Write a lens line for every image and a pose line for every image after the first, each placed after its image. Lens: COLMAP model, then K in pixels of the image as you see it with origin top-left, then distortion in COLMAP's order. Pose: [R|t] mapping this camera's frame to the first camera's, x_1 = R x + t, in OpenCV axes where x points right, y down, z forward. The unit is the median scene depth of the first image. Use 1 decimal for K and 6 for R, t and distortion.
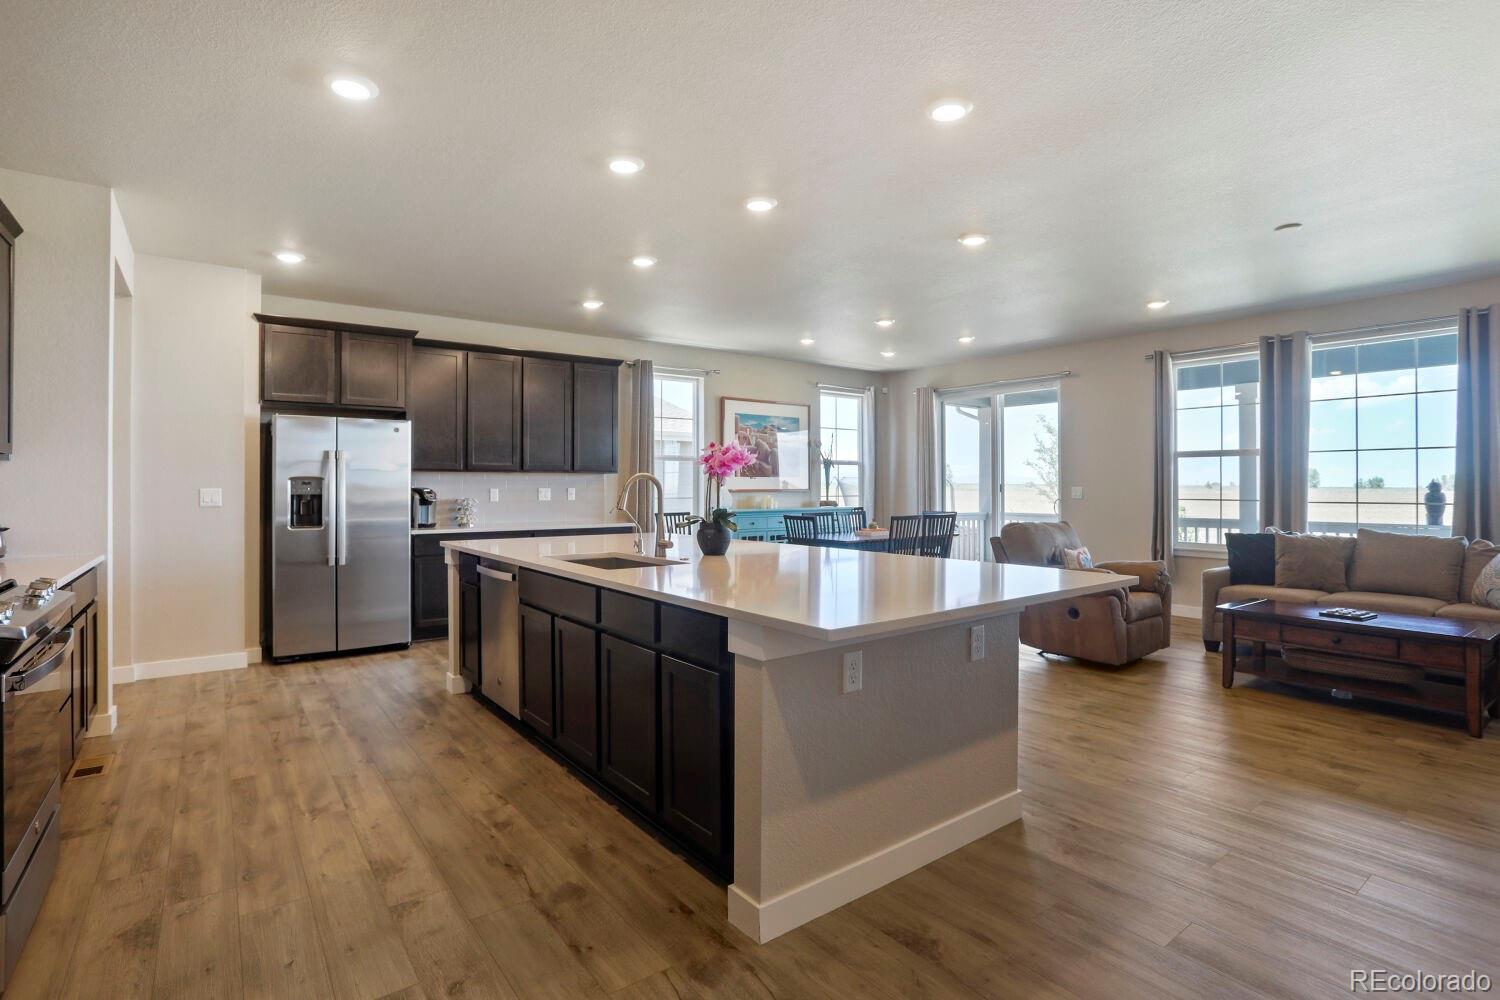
lens RADIAL K [[731.5, 0, 743.9], [0, 731.5, 482.8], [0, 0, 1]] dist [-0.044242, 0.017767]
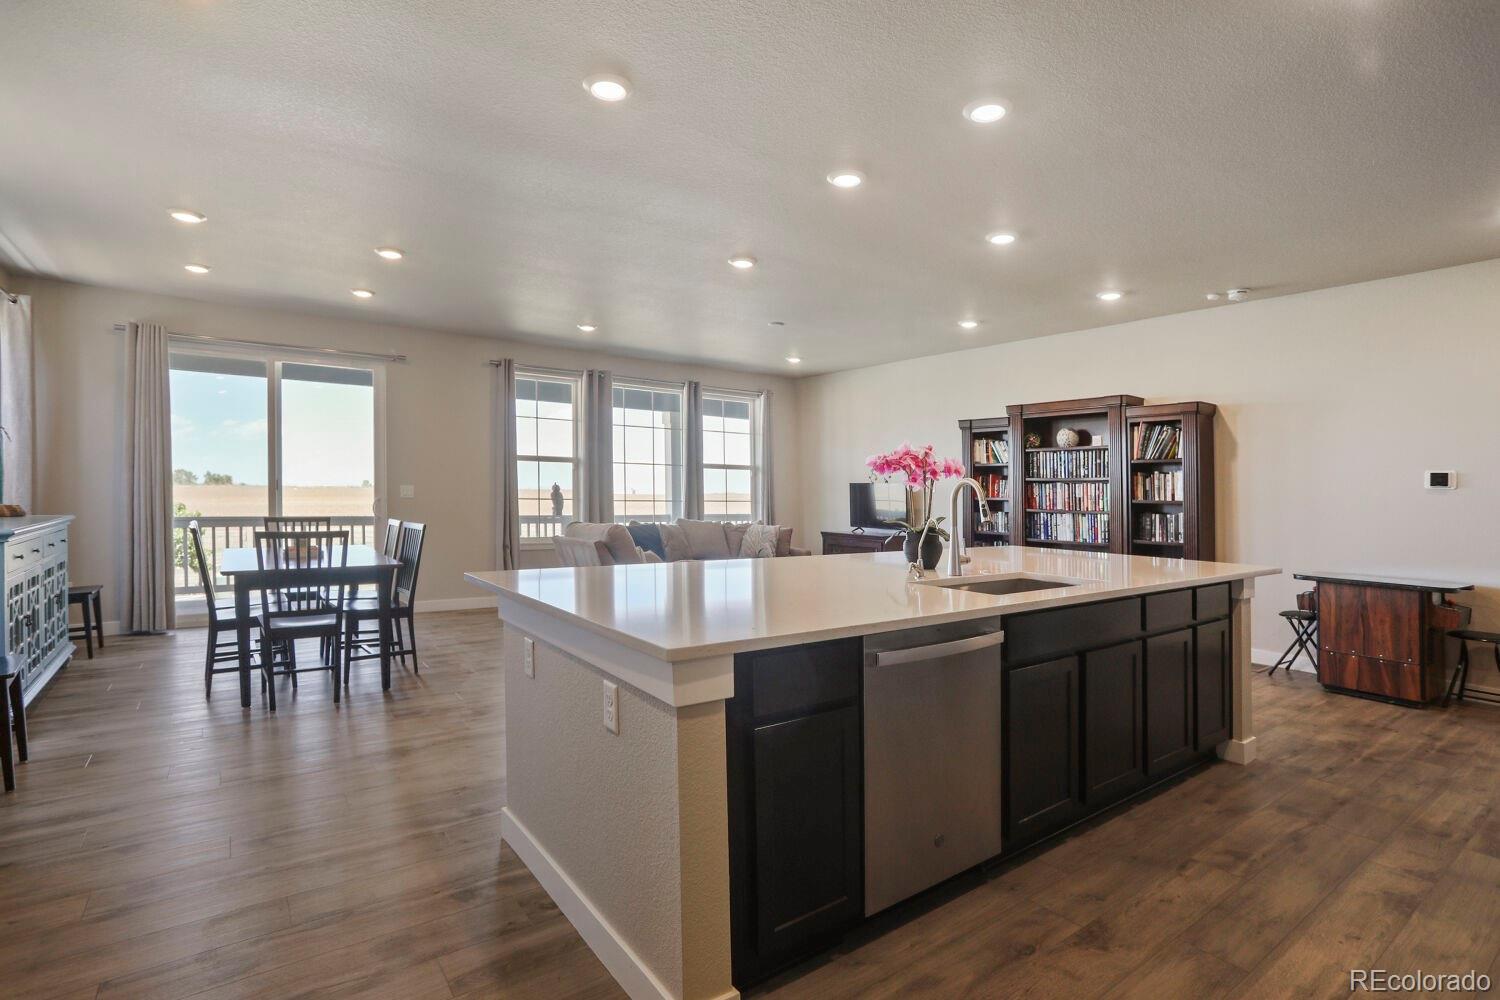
lens RADIAL K [[731.5, 0, 744.2], [0, 731.5, 490.7], [0, 0, 1]] dist [-0.044242, 0.017767]
pose [[0.009752, 0.003346, 0.999947, -1.028431], [-0.022532, 0.999741, -0.003126, 0.013089], [-0.999699, -0.022500, 0.009825, 1.326867]]
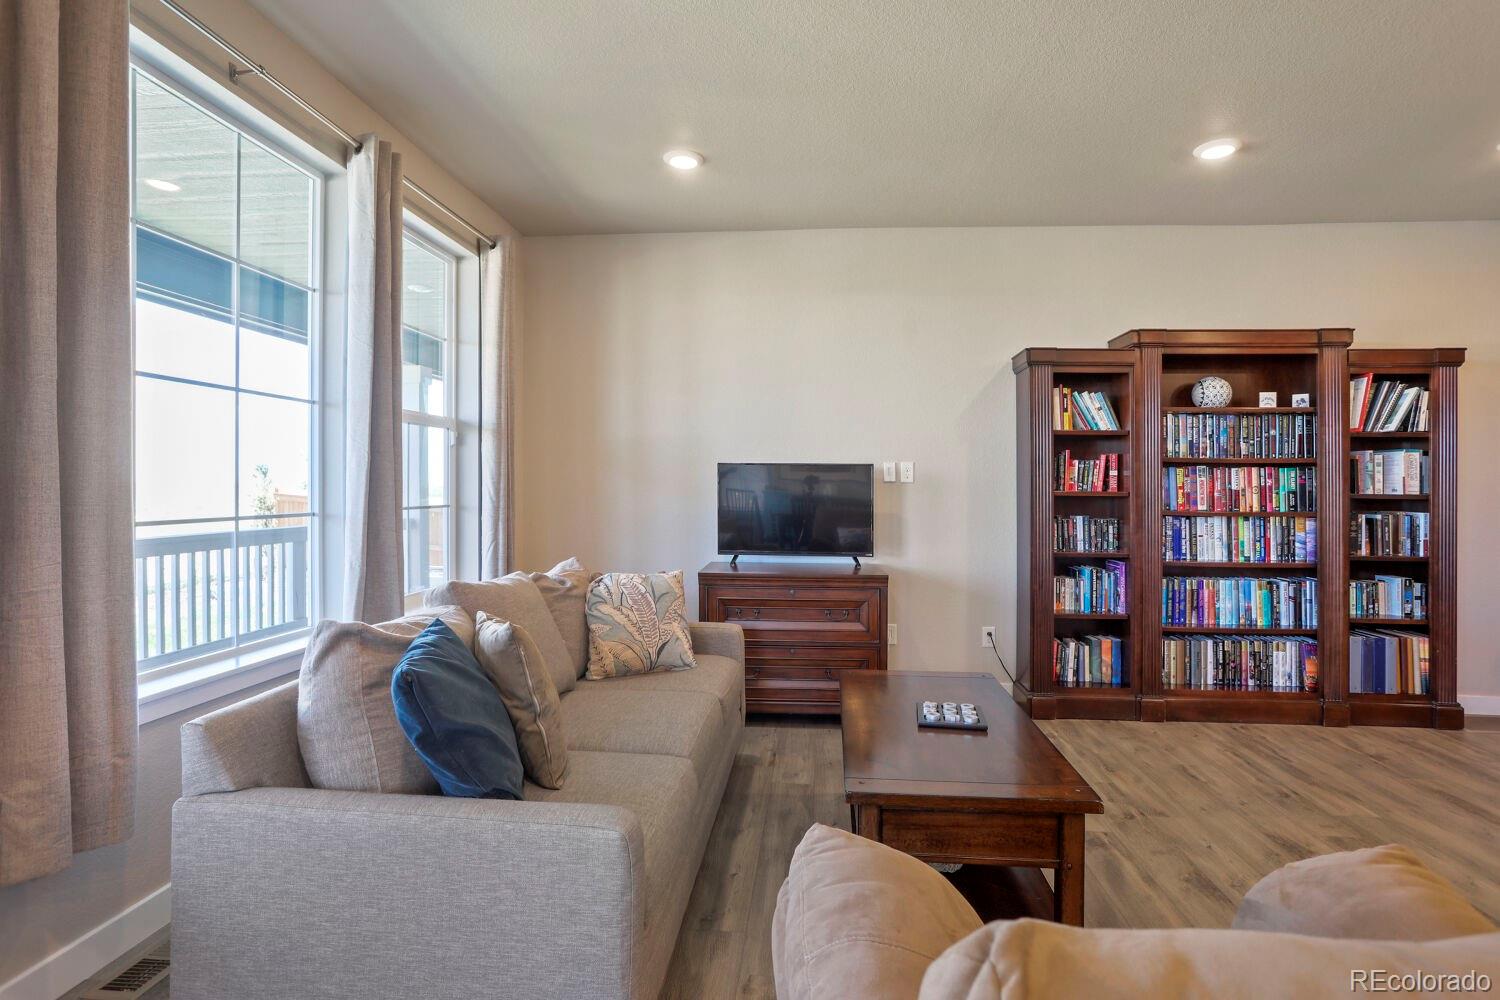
lens RADIAL K [[702.7, 0, 753.8], [0, 702.7, 490.4], [0, 0, 1]] dist [-0.031025, -0.000067]
pose [[-0.739516, -0.007652, 0.673096, 0.725808], [-0.010896, 0.999940, -0.000604, 0.014530], [-0.673051, -0.007781, -0.739555, 1.827448]]
